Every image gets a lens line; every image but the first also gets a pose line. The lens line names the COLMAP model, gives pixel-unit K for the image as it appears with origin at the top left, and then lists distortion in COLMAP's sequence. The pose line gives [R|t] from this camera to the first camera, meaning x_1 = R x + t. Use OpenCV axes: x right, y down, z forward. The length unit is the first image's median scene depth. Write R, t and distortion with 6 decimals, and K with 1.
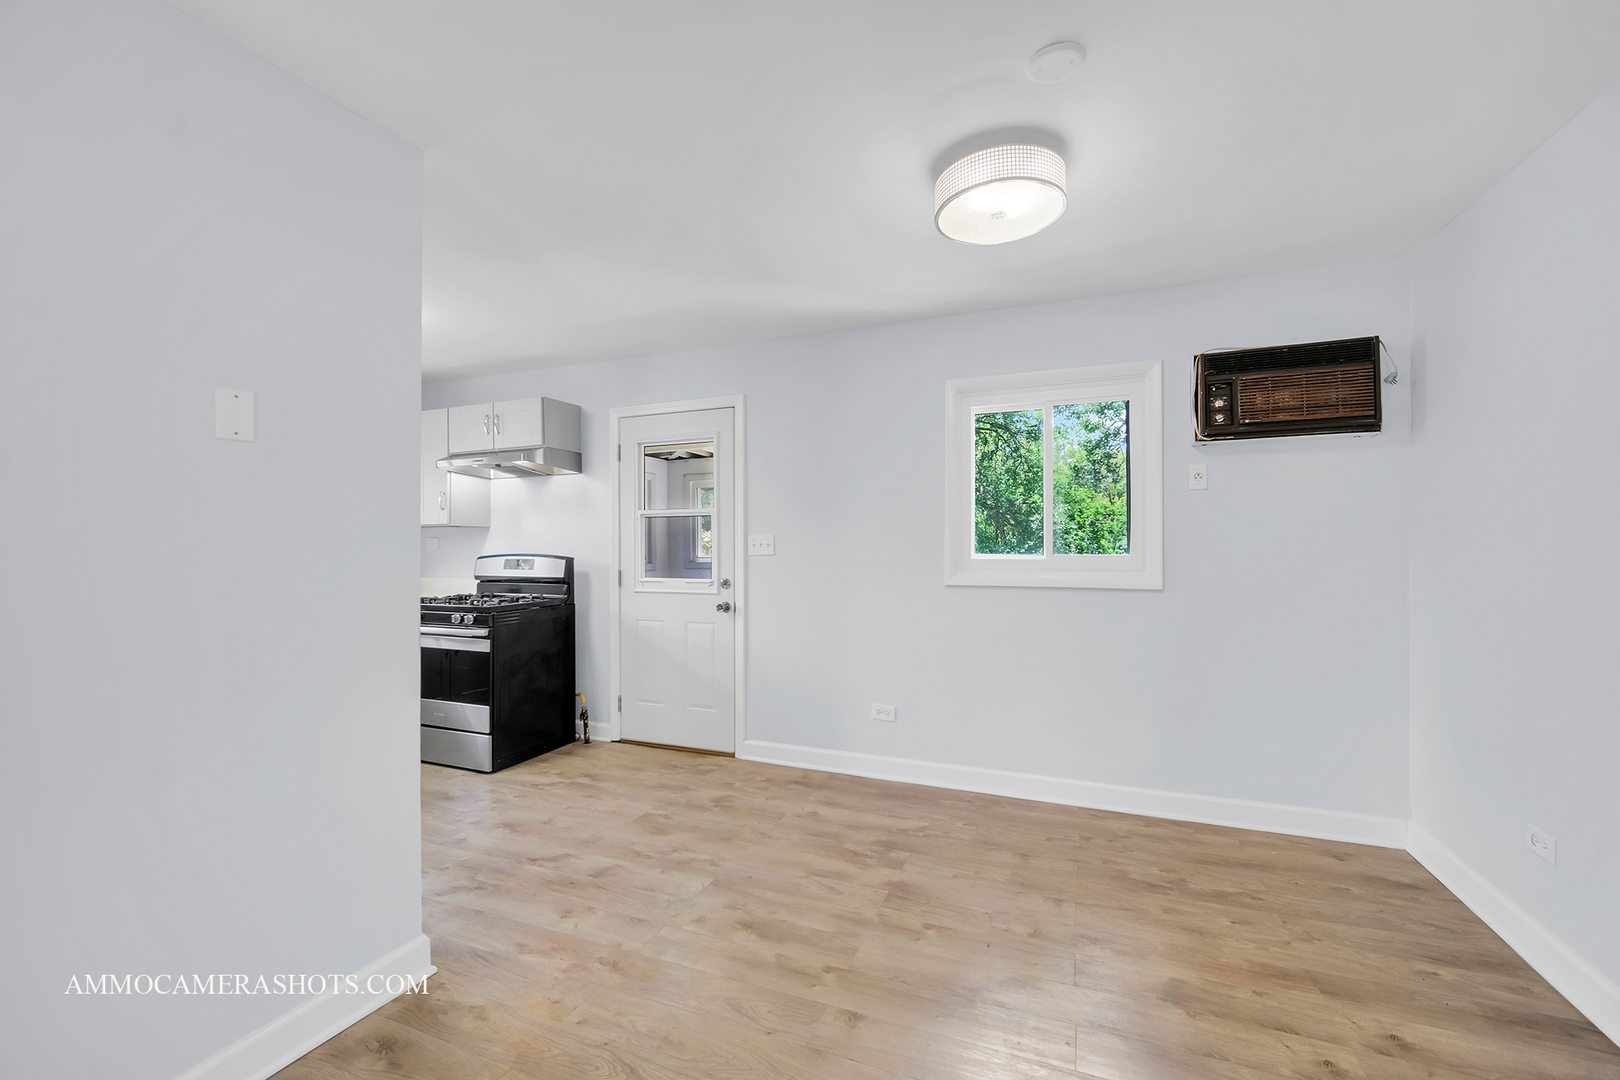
lens RADIAL K [[646.1, 0, 810.0], [0, 646.1, 540.0], [0, 0, 1]] dist [-0.000282, 0.000016]
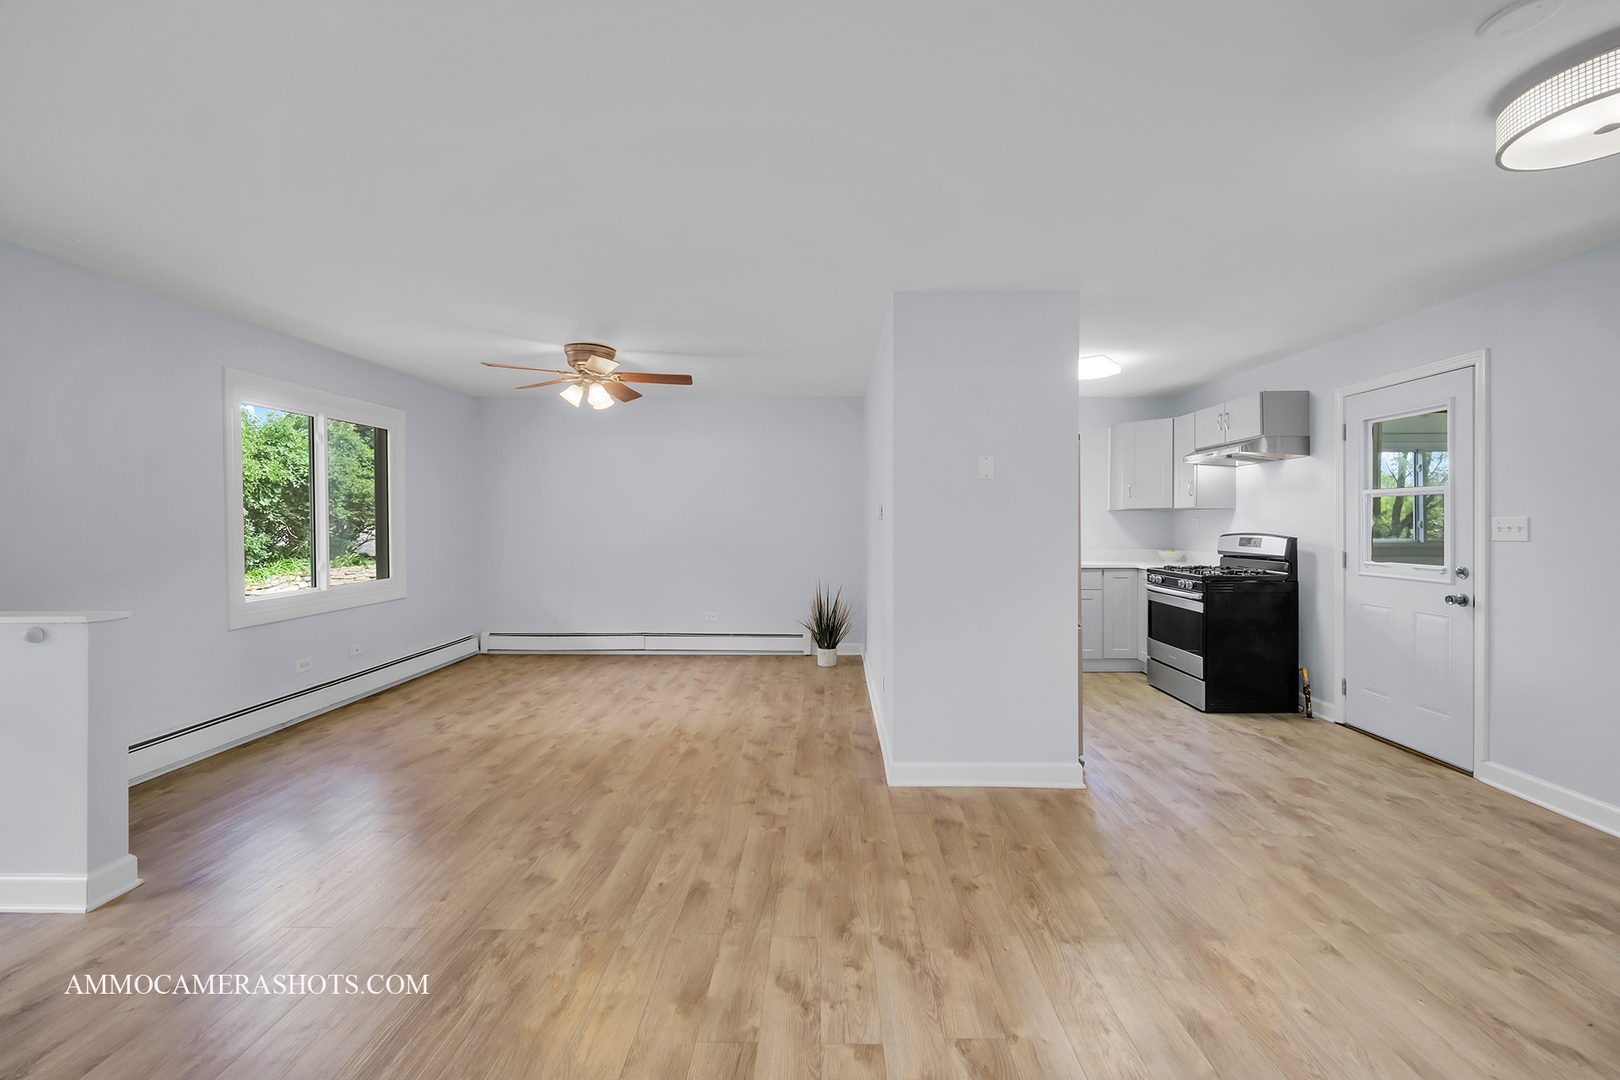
lens RADIAL K [[645.6, 0, 805.7], [0, 645.6, 519.0], [0, 0, 1]] dist [0.000675, 0.000012]
pose [[0.335814, 0.001390, -0.941927, 0.388284], [0.005490, 0.999979, 0.003433, -0.011937], [0.941912, -0.006323, 0.335799, -0.113609]]
